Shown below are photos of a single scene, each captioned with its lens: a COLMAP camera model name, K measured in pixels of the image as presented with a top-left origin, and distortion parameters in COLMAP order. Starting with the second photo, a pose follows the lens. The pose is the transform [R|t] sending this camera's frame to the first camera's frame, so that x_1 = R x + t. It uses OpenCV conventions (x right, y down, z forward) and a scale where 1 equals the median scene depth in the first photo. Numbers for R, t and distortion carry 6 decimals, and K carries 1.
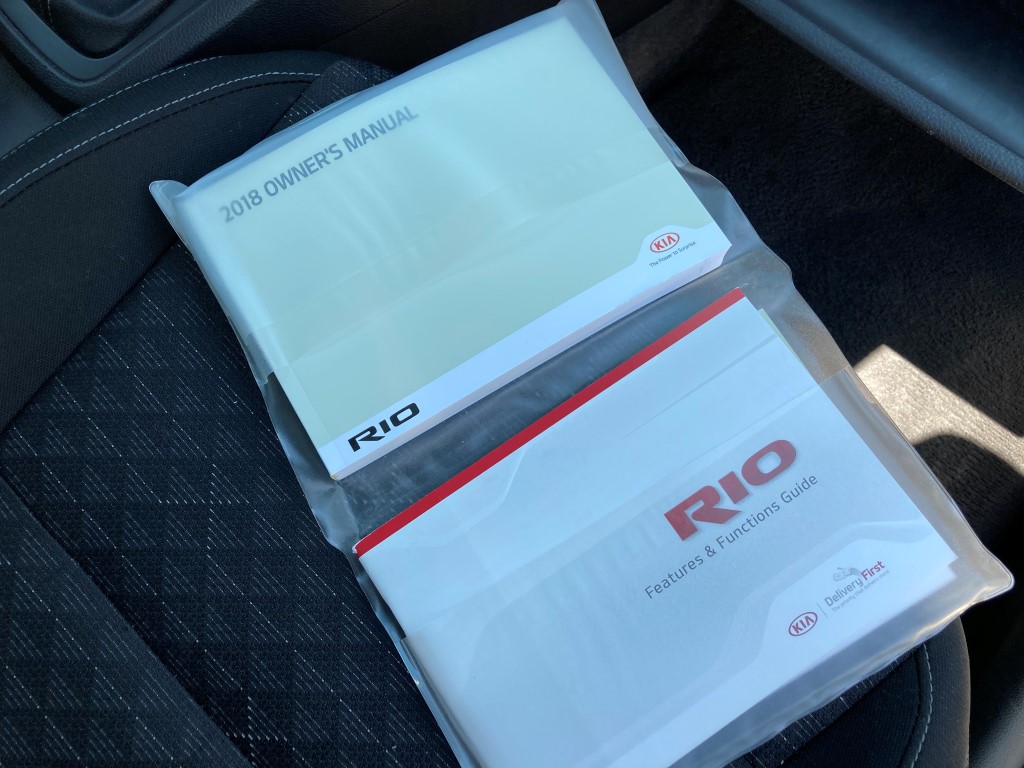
lens RADIAL K [[840.0, 0, 516.6], [0, 840.0, 381.6], [0, 0, 1]] dist [0.006038, 0.000235]
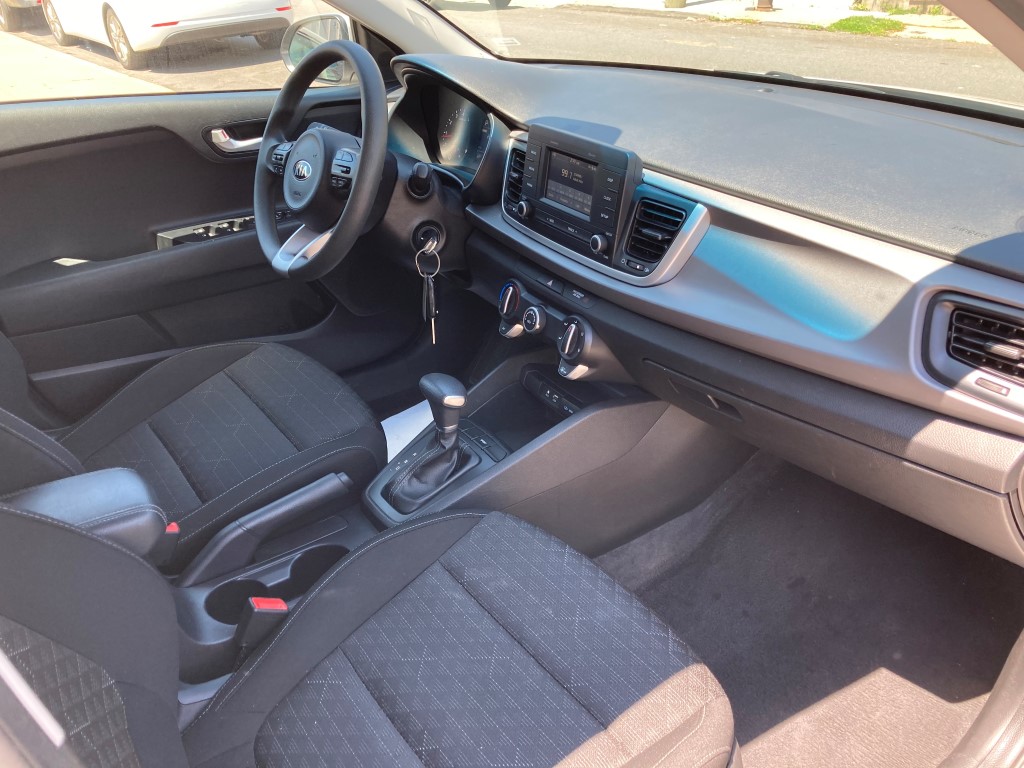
lens RADIAL K [[840.0, 0, 516.6], [0, 840.0, 381.6], [0, 0, 1]] dist [0.006038, 0.000235]
pose [[0.978204, -0.045269, -0.202650, 0.439450], [-0.097484, 0.761587, -0.640688, 1.069058], [0.183339, 0.646479, 0.740575, -1.292121]]
